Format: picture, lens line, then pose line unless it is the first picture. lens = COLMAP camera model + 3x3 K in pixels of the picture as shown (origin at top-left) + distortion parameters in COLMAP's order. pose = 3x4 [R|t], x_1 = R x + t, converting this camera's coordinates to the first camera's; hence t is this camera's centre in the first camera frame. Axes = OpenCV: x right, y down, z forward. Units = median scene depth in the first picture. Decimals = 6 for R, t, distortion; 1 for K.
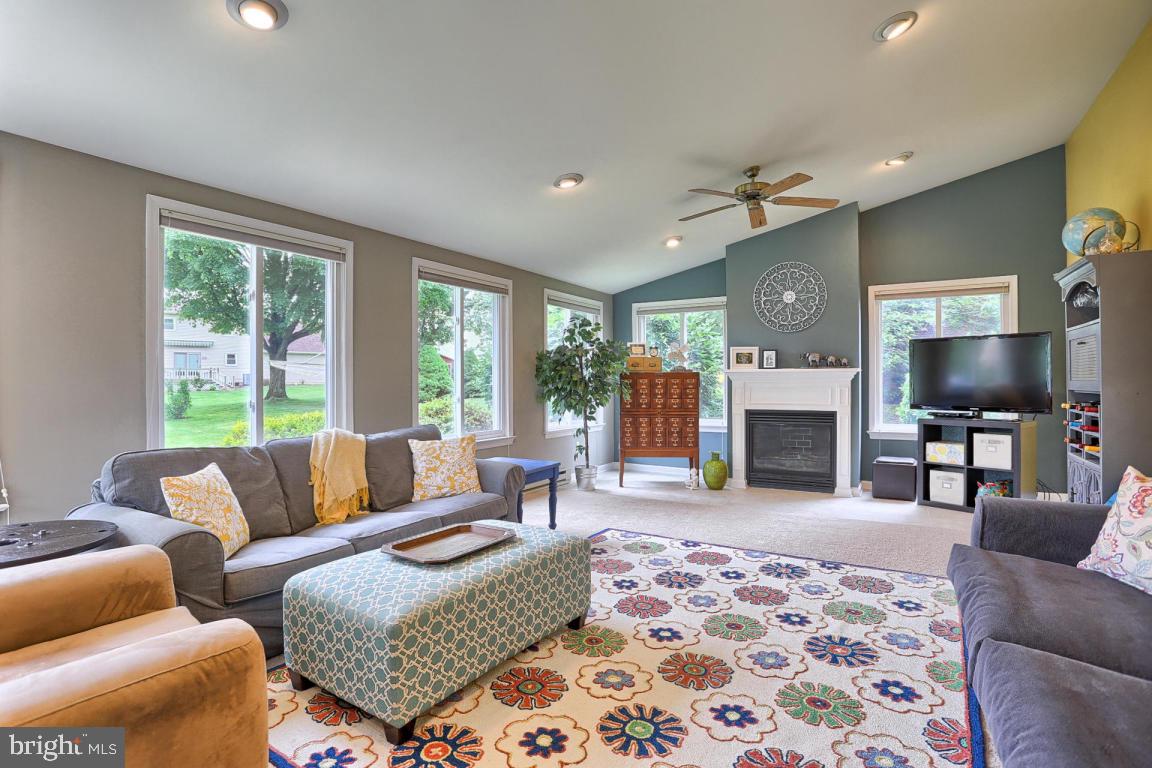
lens RADIAL K [[558.8, 0, 578.0], [0, 558.8, 380.6], [0, 0, 1]] dist [-0.067898, 0.027897]
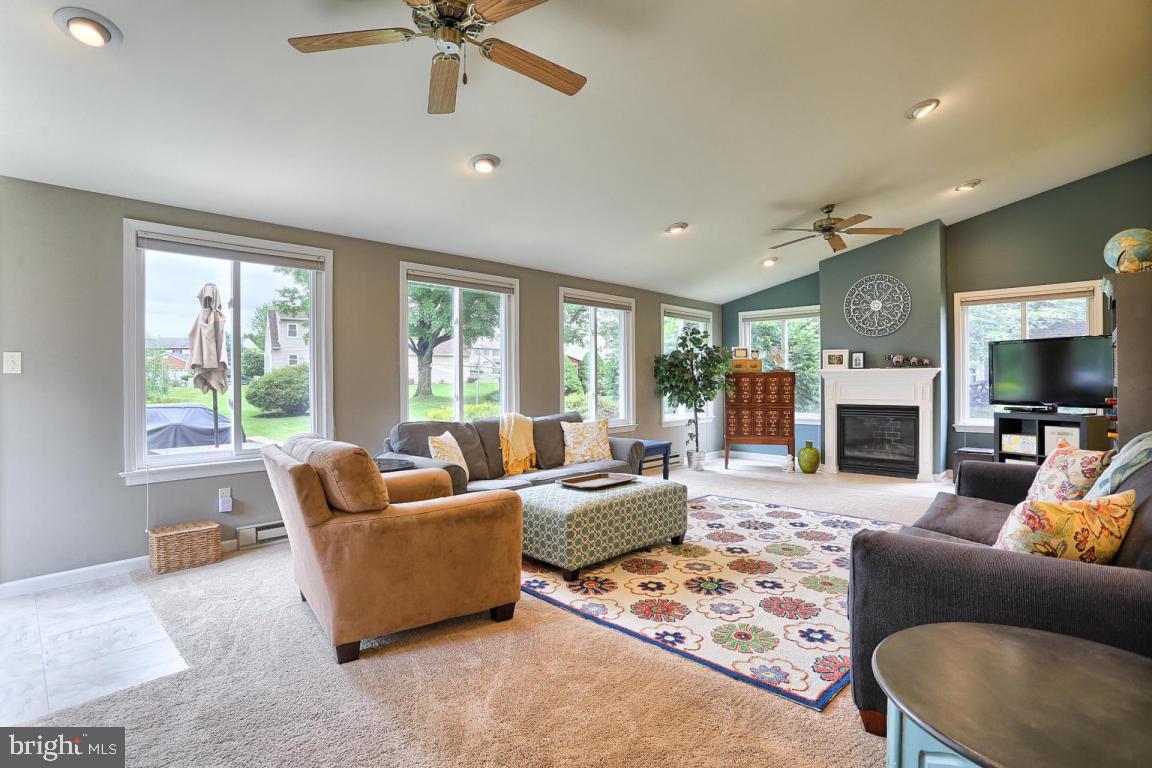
lens RADIAL K [[558.8, 0, 584.3], [0, 558.8, 382.0], [0, 0, 1]] dist [-0.067898, 0.027897]
pose [[0.978508, -0.001306, -0.206204, 0.047129], [0.002139, 0.999990, 0.003819, 0.001063], [0.206197, -0.004178, 0.978502, -0.398953]]
